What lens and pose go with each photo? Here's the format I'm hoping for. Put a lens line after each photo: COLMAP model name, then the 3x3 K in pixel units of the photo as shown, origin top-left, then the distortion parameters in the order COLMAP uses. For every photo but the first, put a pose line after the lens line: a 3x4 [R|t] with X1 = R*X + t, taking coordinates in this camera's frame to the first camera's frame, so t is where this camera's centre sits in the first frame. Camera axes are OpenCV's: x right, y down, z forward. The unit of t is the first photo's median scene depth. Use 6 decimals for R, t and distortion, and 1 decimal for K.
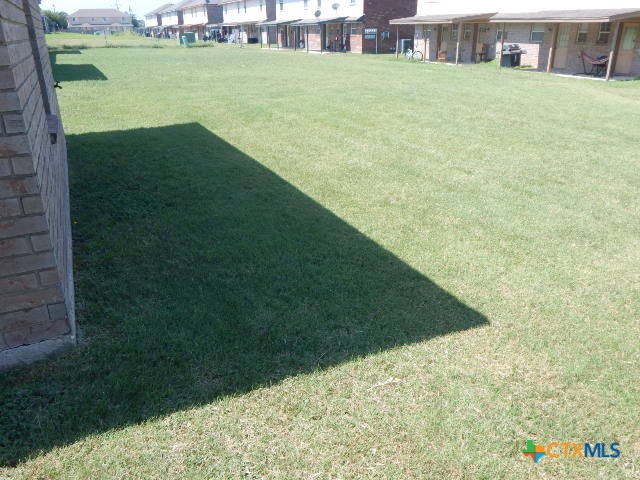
lens RADIAL K [[522.4, 0, 320.9], [0, 522.4, 240.6], [0, 0, 1]] dist [-0.010761, 0.001432]
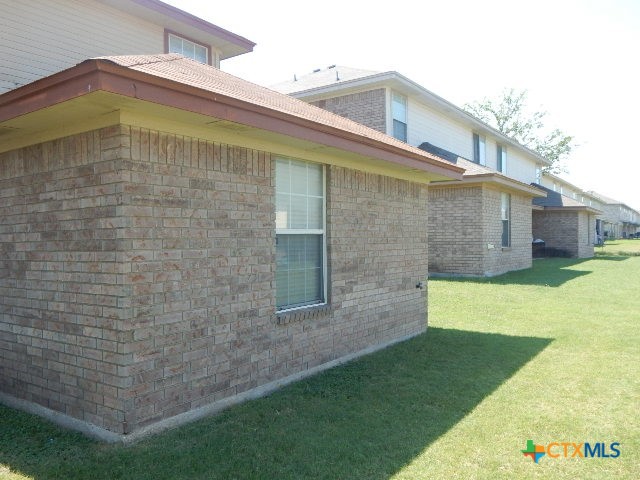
lens RADIAL K [[522.4, 0, 317.6], [0, 522.4, 236.7], [0, 0, 1]] dist [-0.010761, 0.001432]
pose [[0.498686, 0.007020, -0.866754, 0.681907], [-0.328784, 0.926769, -0.181659, -0.164263], [0.802006, 0.375566, 0.464475, 0.294596]]
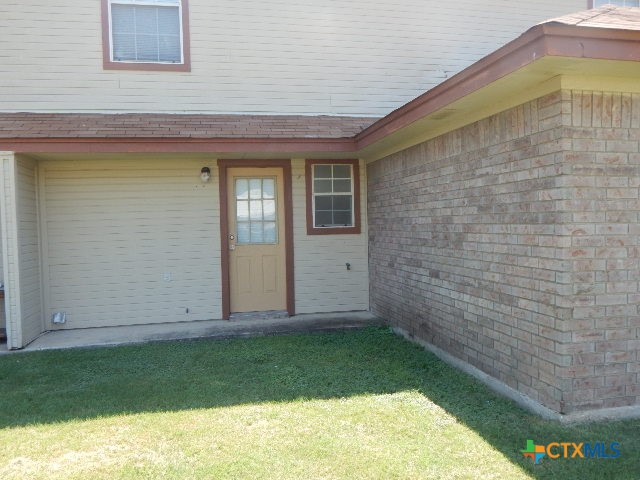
lens RADIAL K [[522.4, 0, 317.2], [0, 522.4, 237.7], [0, 0, 1]] dist [-0.010761, 0.001432]
pose [[-0.216466, 0.051807, -0.974915, 0.656458], [-0.360981, 0.923576, 0.129230, -0.137562], [0.907103, 0.379899, -0.181222, 0.248772]]
